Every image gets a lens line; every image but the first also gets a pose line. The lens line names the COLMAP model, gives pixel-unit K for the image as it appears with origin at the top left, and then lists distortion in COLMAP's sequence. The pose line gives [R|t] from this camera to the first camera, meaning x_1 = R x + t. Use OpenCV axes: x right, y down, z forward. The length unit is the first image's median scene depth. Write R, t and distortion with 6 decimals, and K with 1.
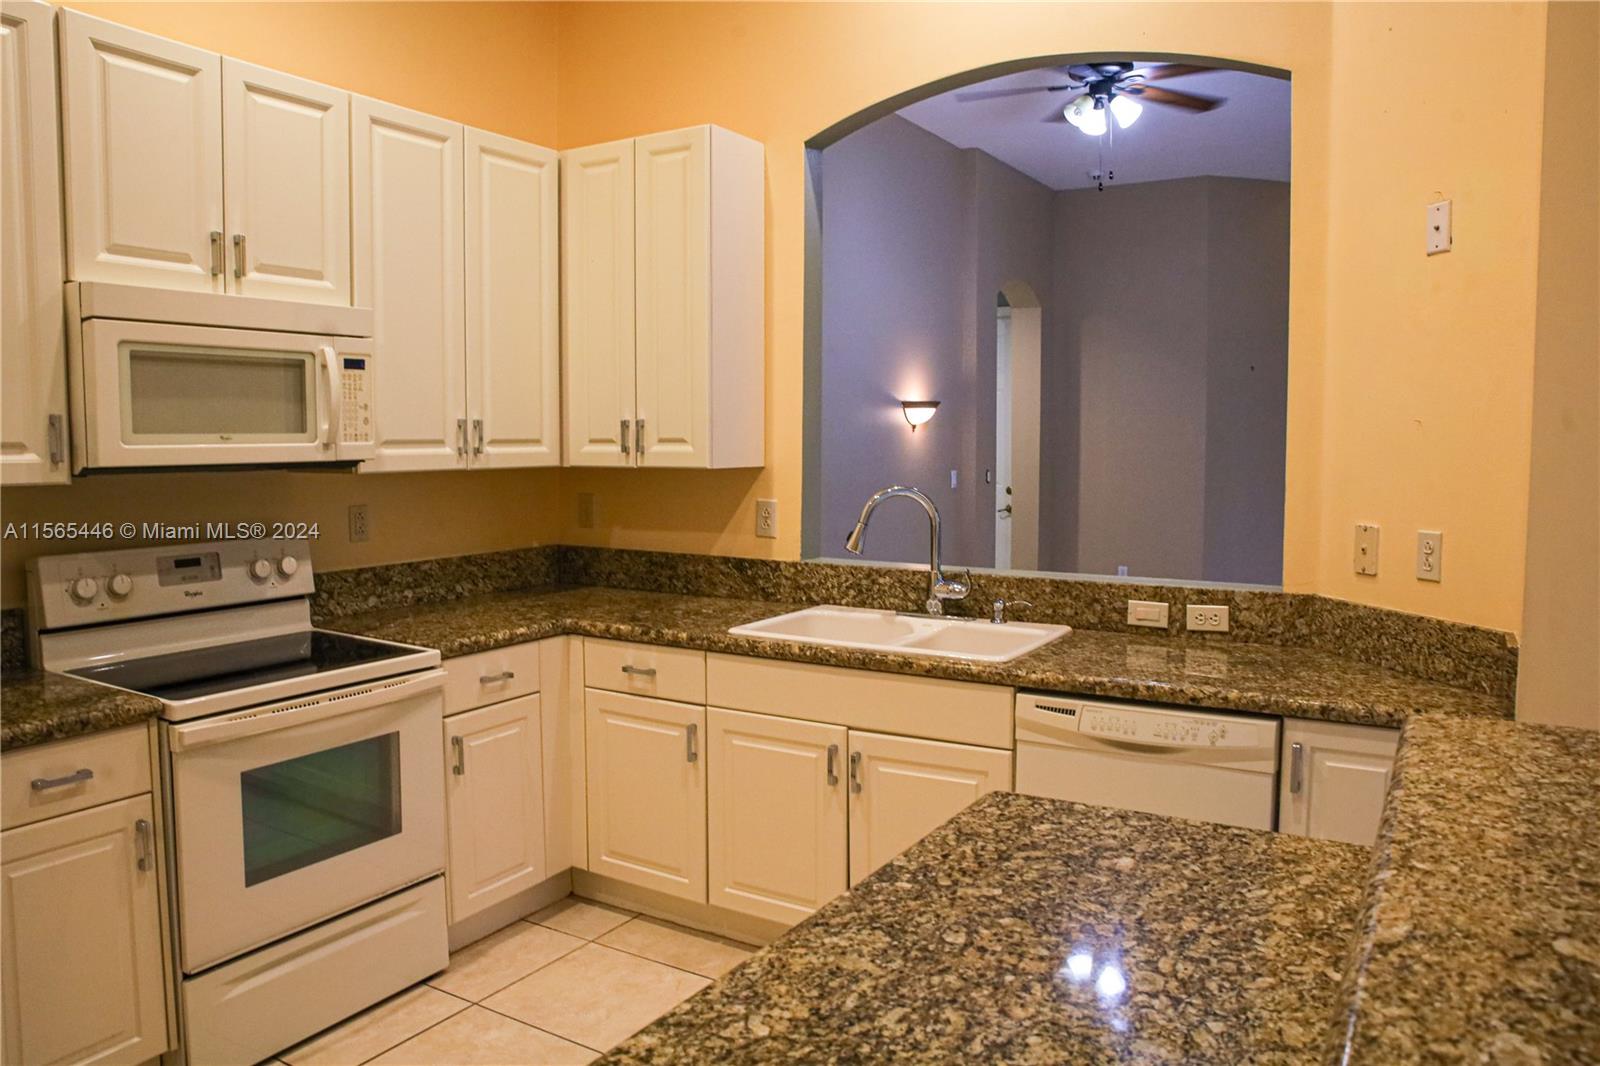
lens RADIAL K [[1109.6, 0, 806.8], [0, 1109.6, 530.3], [0, 0, 1]] dist [-0.136272, 0.101433]
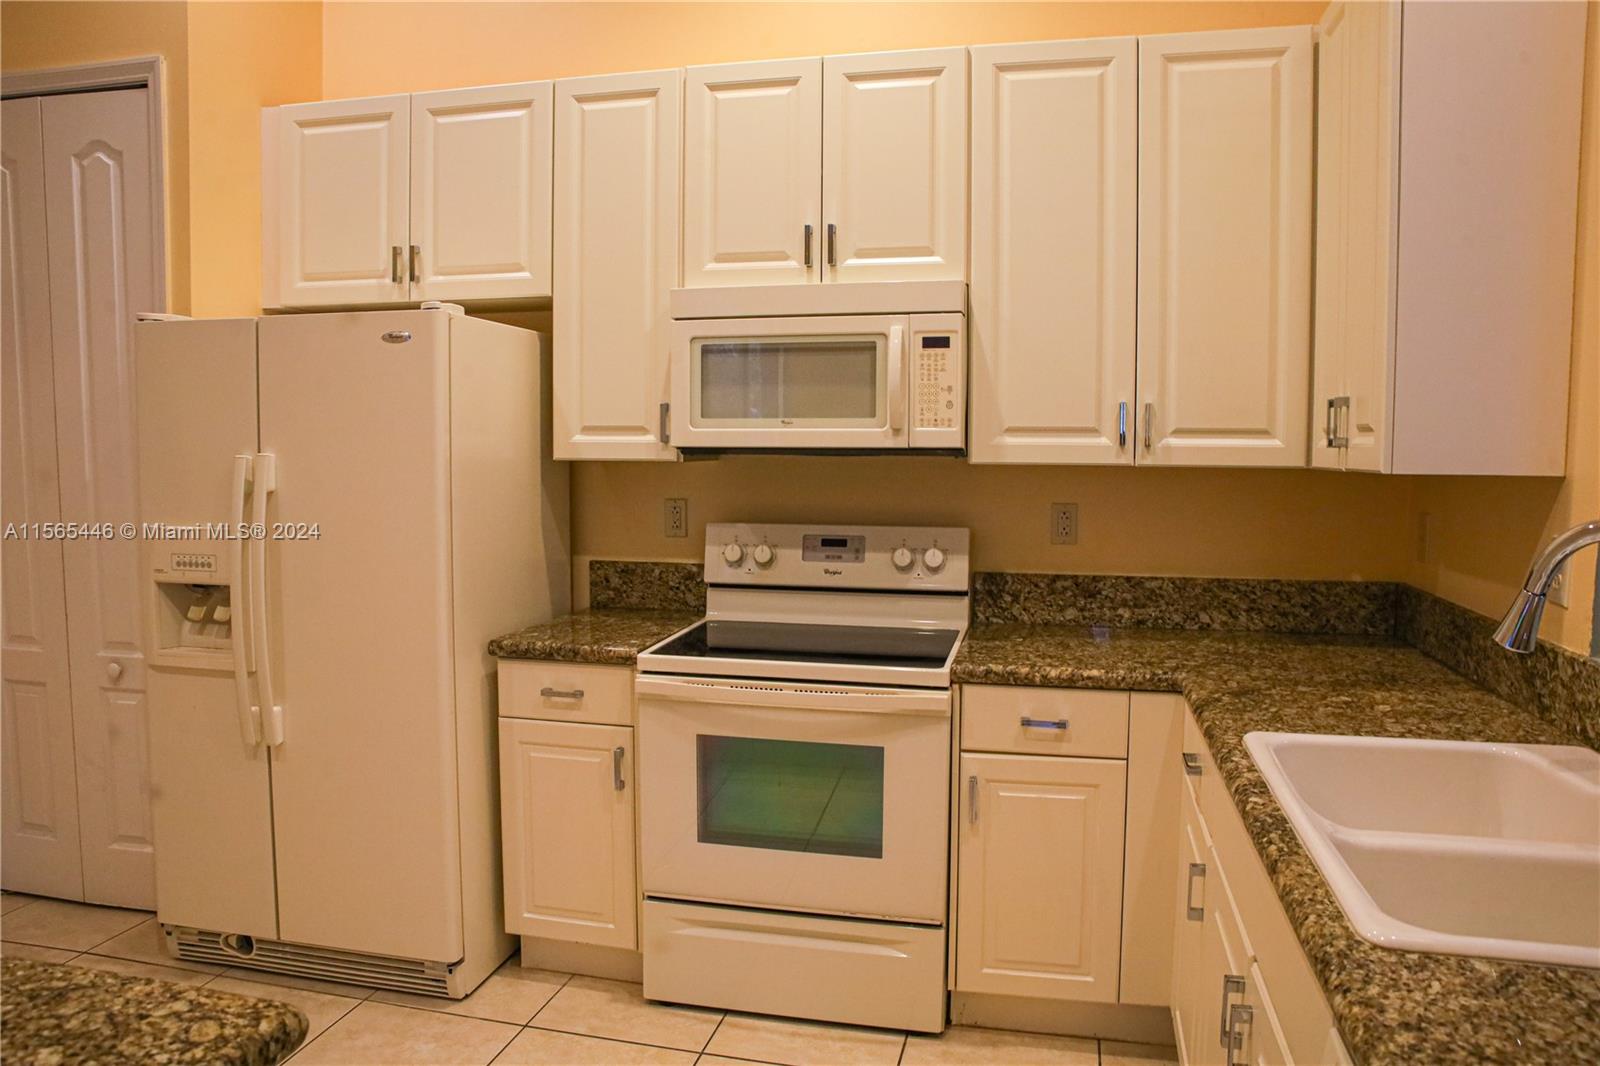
lens RADIAL K [[1109.6, 0, 806.8], [0, 1109.6, 530.3], [0, 0, 1]] dist [-0.136272, 0.101433]
pose [[0.318642, 0.074197, -0.944967, 0.429962], [-0.084249, 0.995203, 0.049733, -0.032597], [0.944123, 0.063765, 0.323365, 0.598553]]
